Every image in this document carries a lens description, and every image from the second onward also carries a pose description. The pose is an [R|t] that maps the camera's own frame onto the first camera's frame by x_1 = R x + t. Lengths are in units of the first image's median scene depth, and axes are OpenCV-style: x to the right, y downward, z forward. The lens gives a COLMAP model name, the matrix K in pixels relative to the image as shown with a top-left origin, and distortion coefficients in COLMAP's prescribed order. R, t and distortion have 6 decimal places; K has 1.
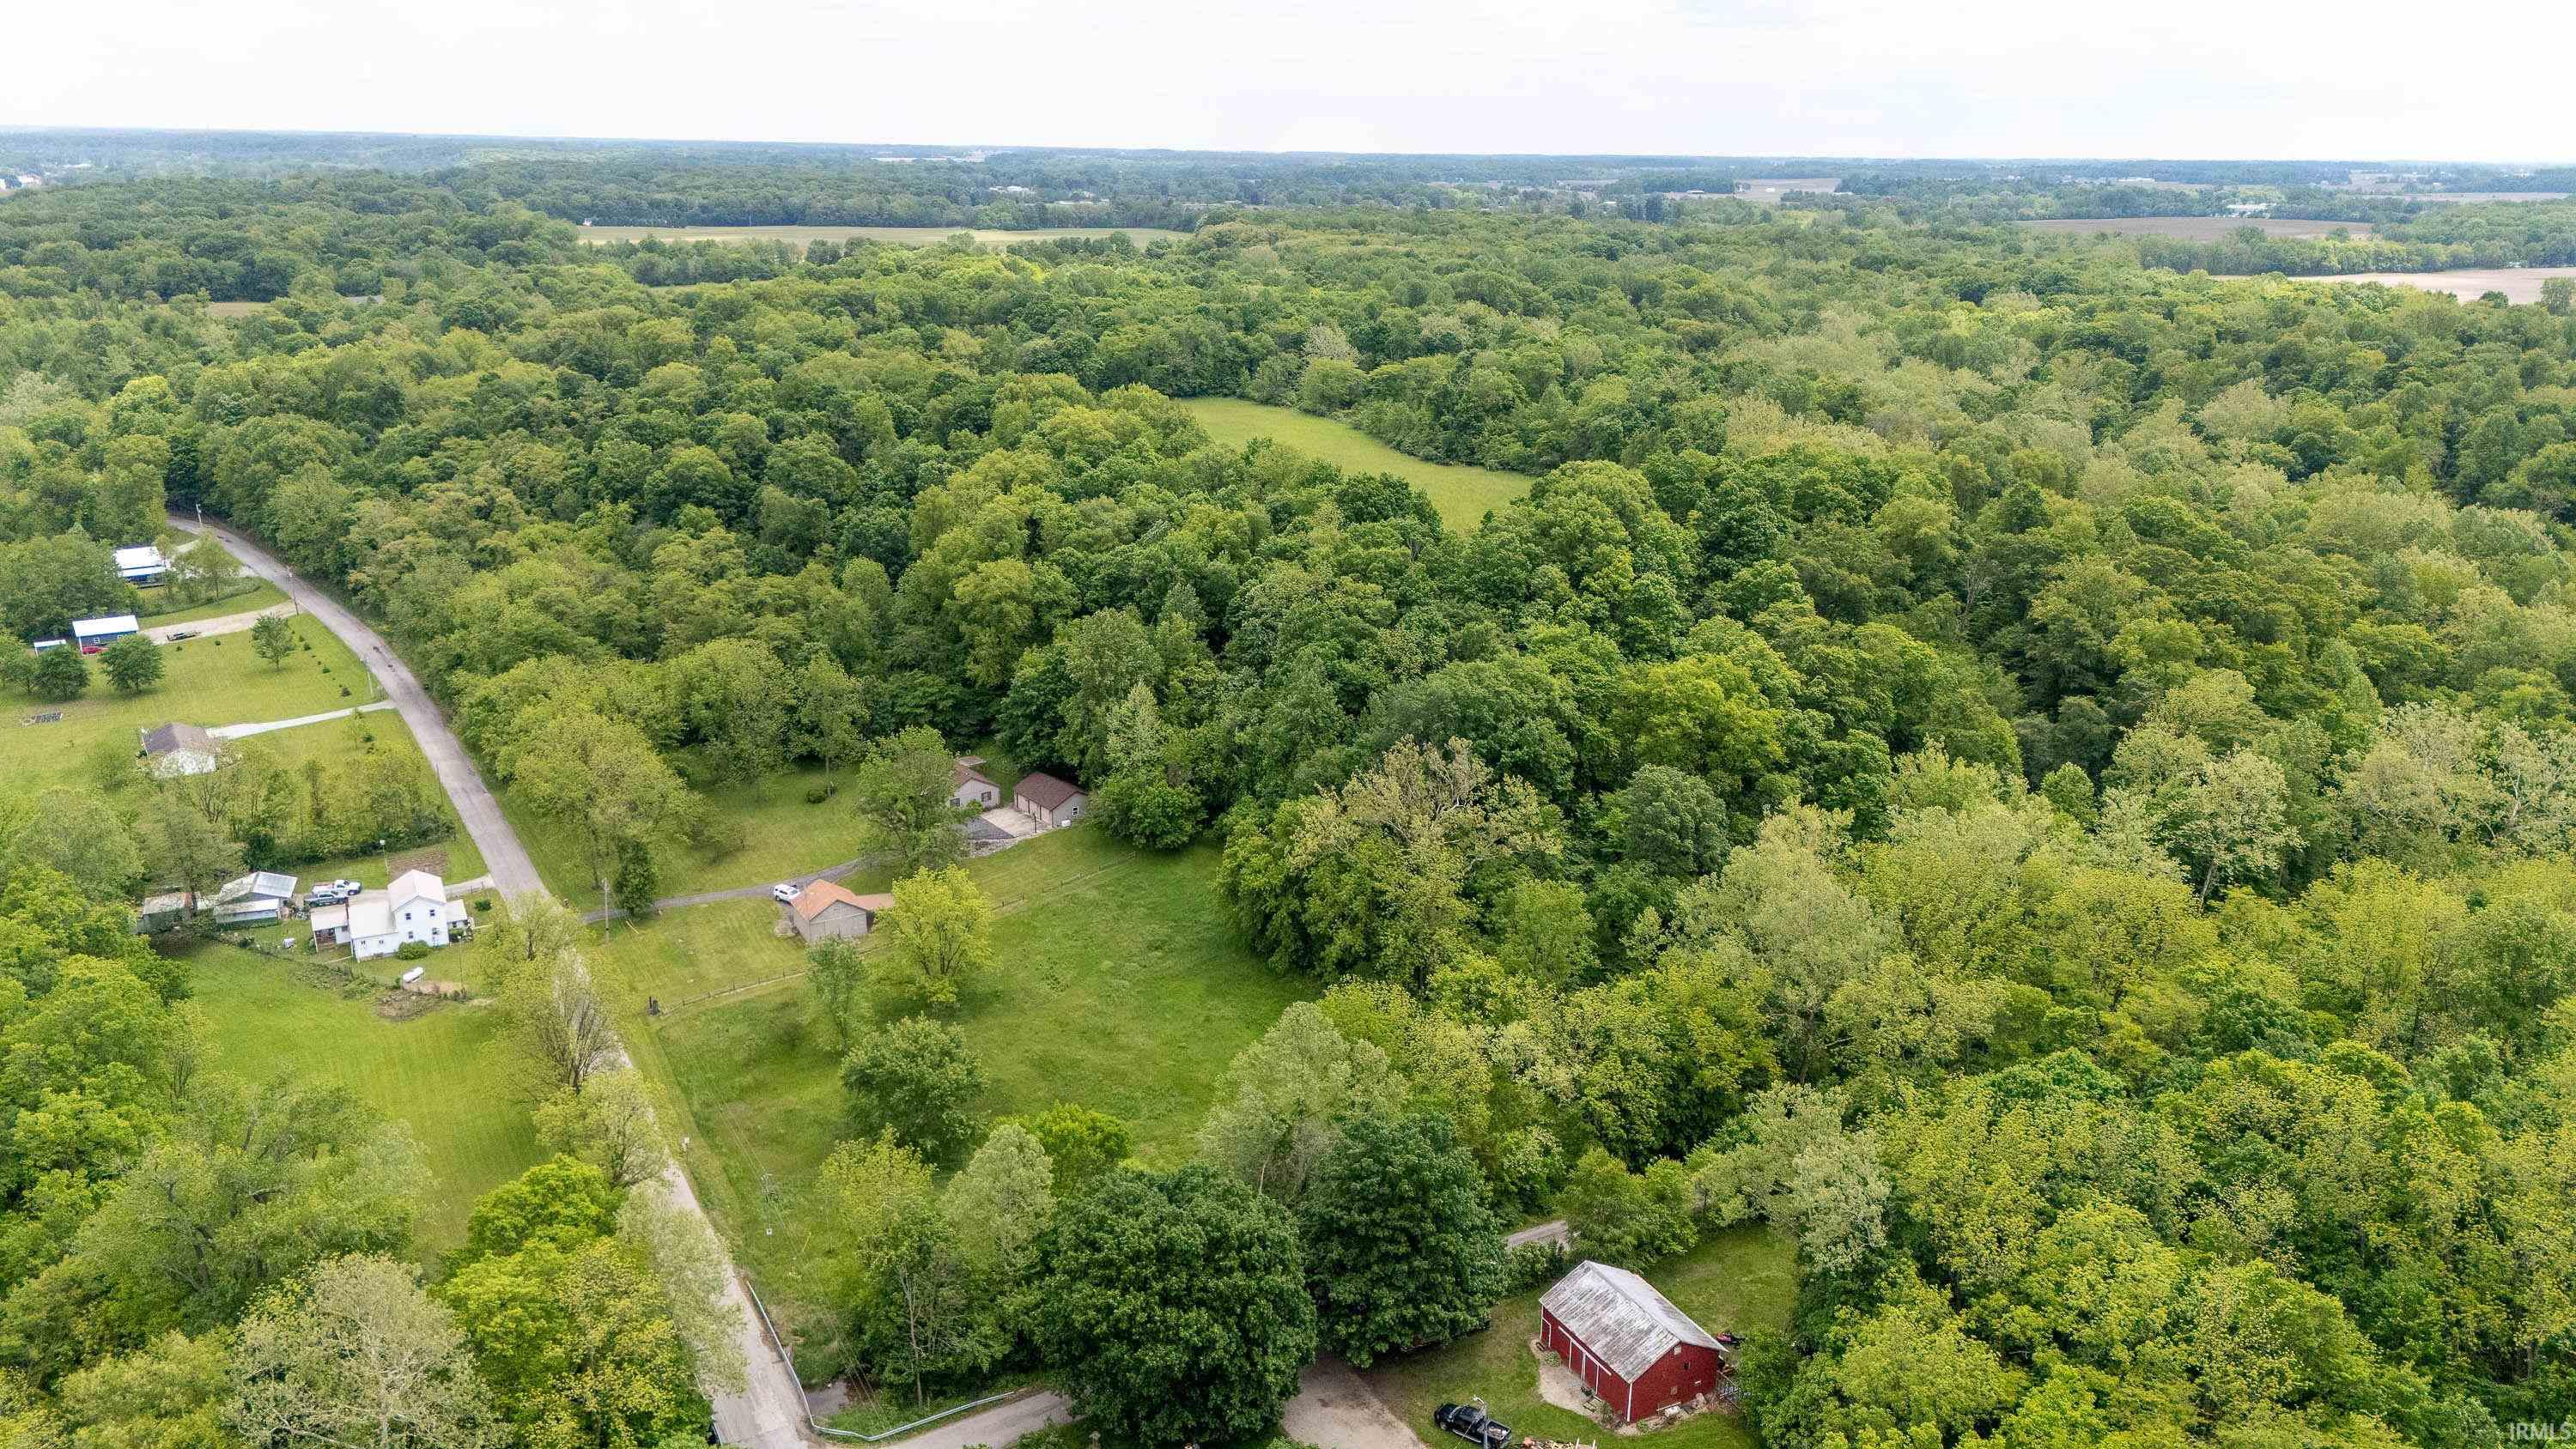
lens RADIAL K [[1916.4, 0, 1288.0], [0, 1916.4, 724.5], [0, 0, 1]] dist [0.009255, 0.003678]
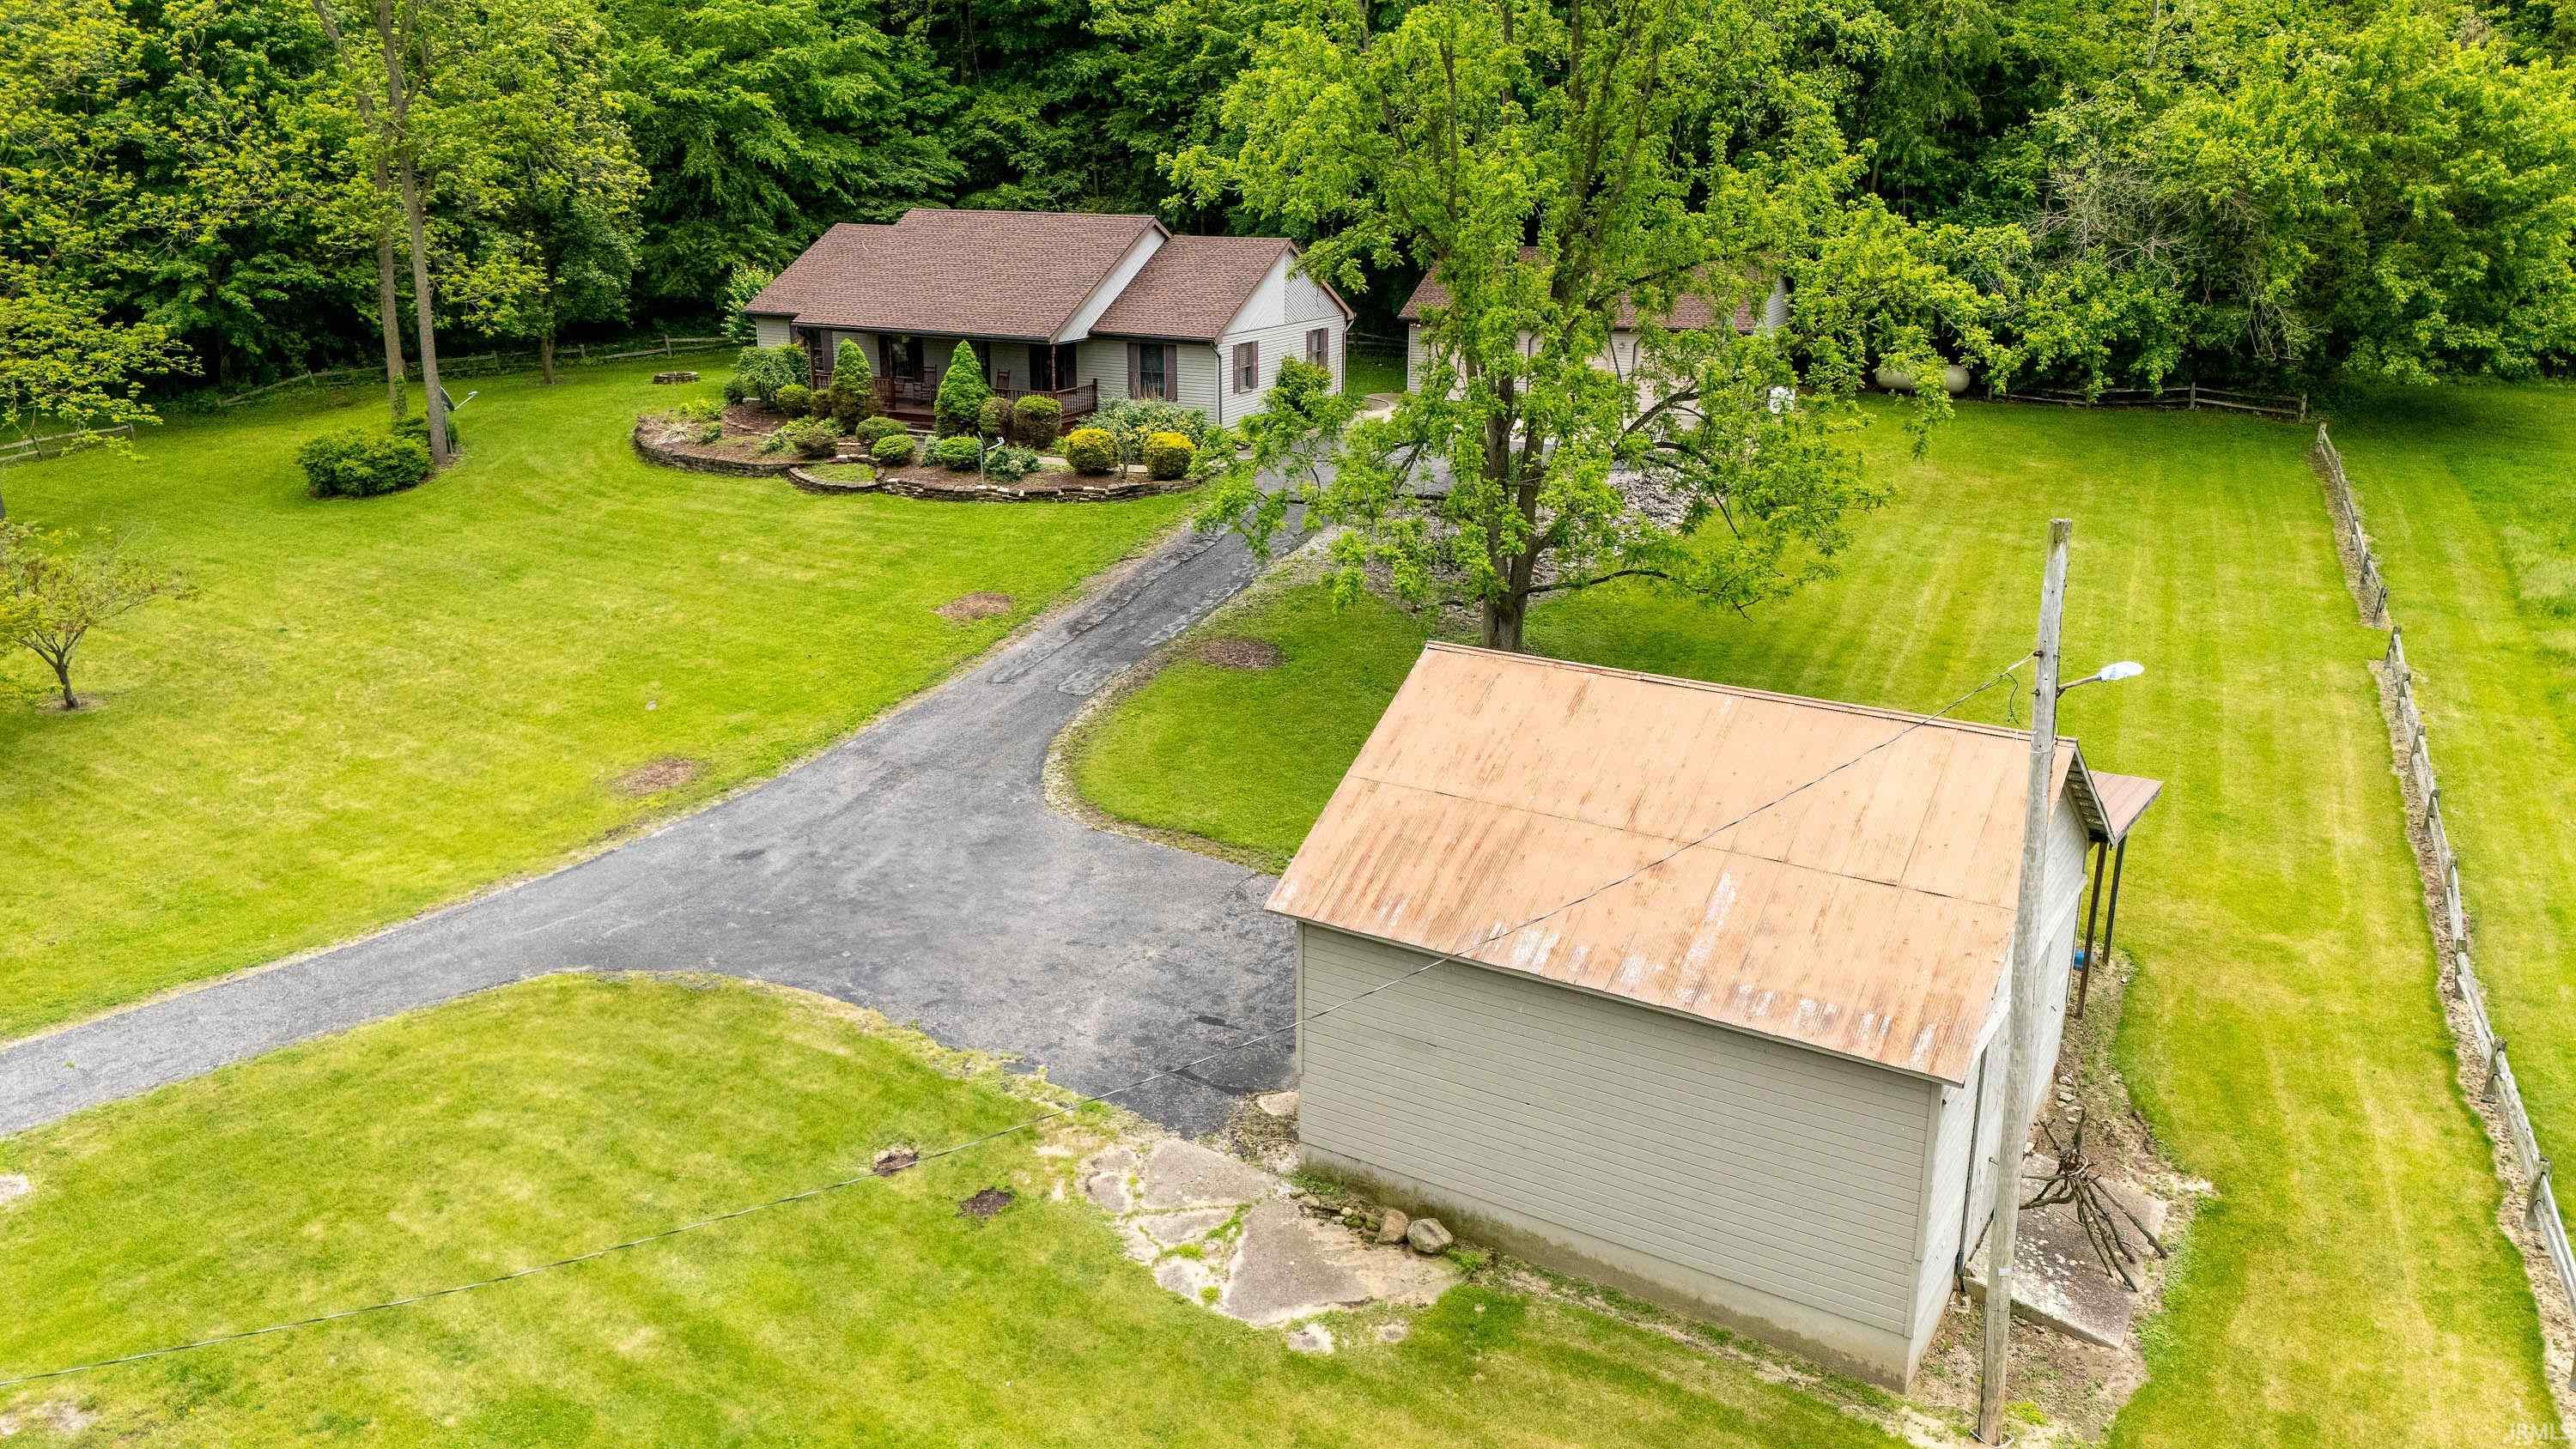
lens RADIAL K [[1916.4, 0, 1288.0], [0, 1916.4, 724.5], [0, 0, 1]] dist [0.009255, 0.003678]
pose [[0.882246, -0.141918, 0.448890, -0.296658], [0.142086, 0.989287, 0.033513, 0.081674], [-0.448837, 0.034214, 0.892959, 0.917759]]
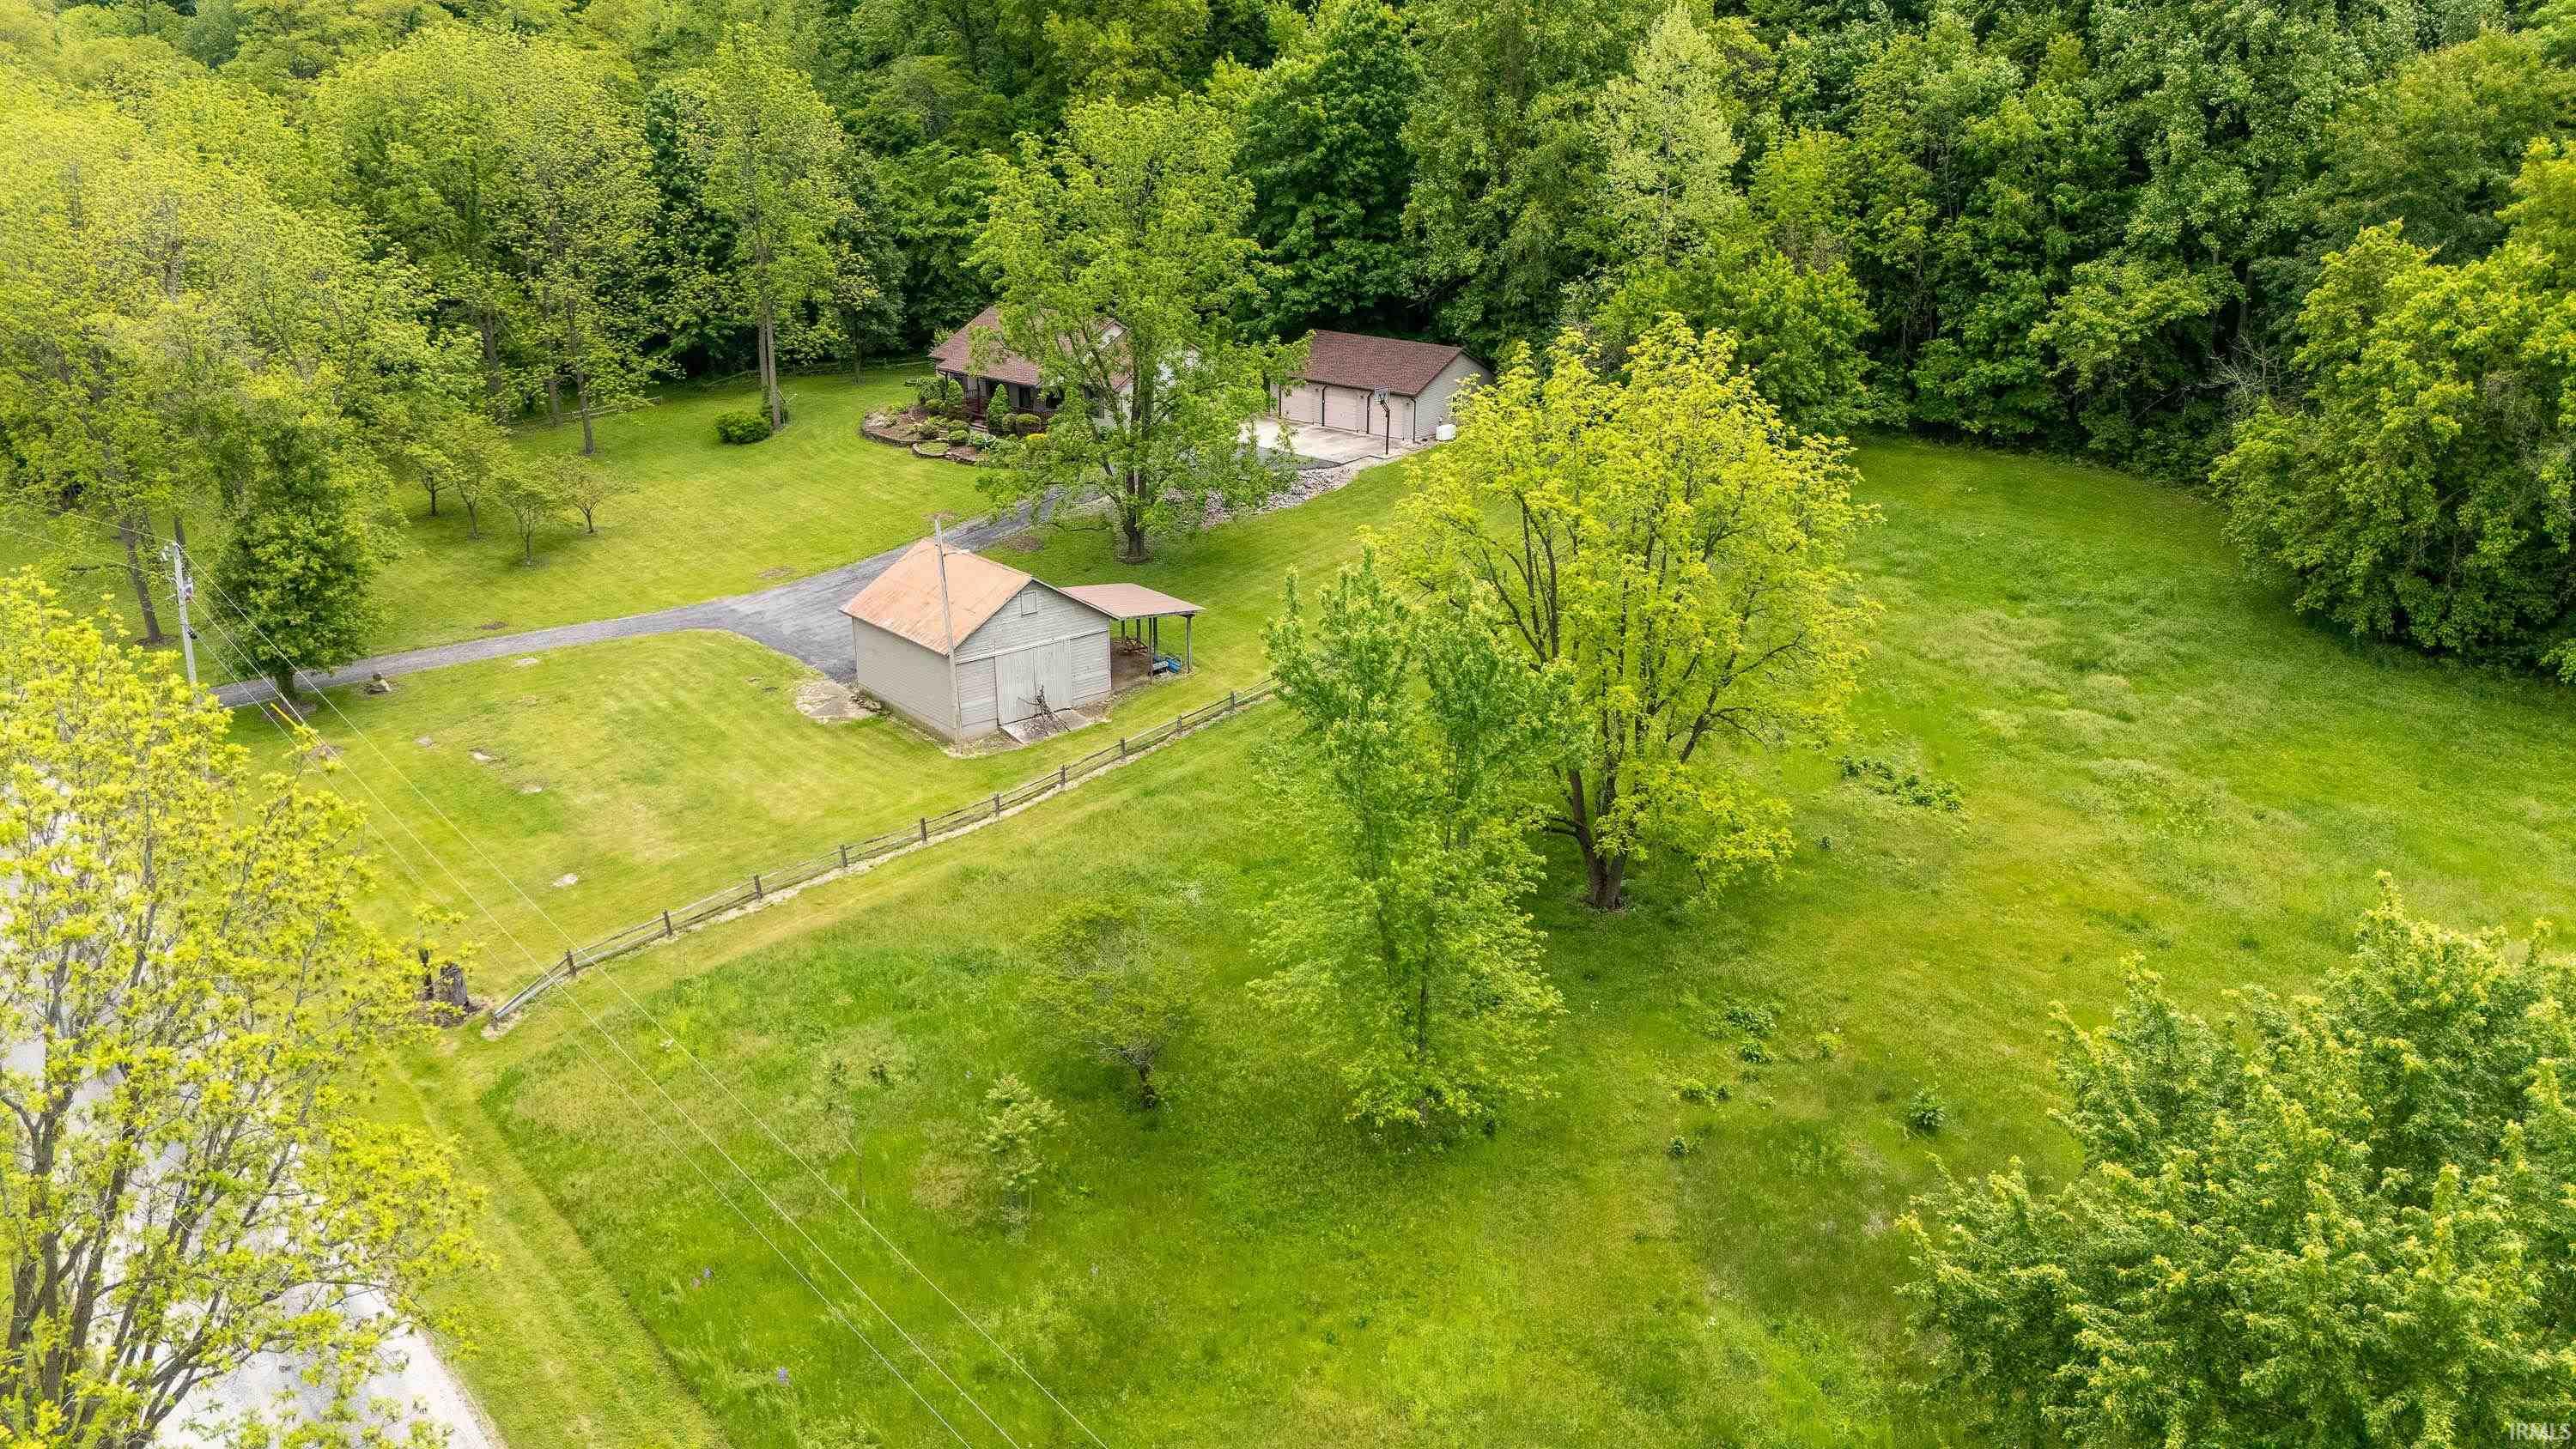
lens RADIAL K [[1916.4, 0, 1288.0], [0, 1916.4, 724.5], [0, 0, 1]] dist [0.009255, 0.003678]
pose [[0.980829, -0.072147, 0.181024, -0.247232], [0.064251, 0.996724, 0.049116, 0.100367], [-0.183975, -0.036543, 0.982251, 0.688811]]
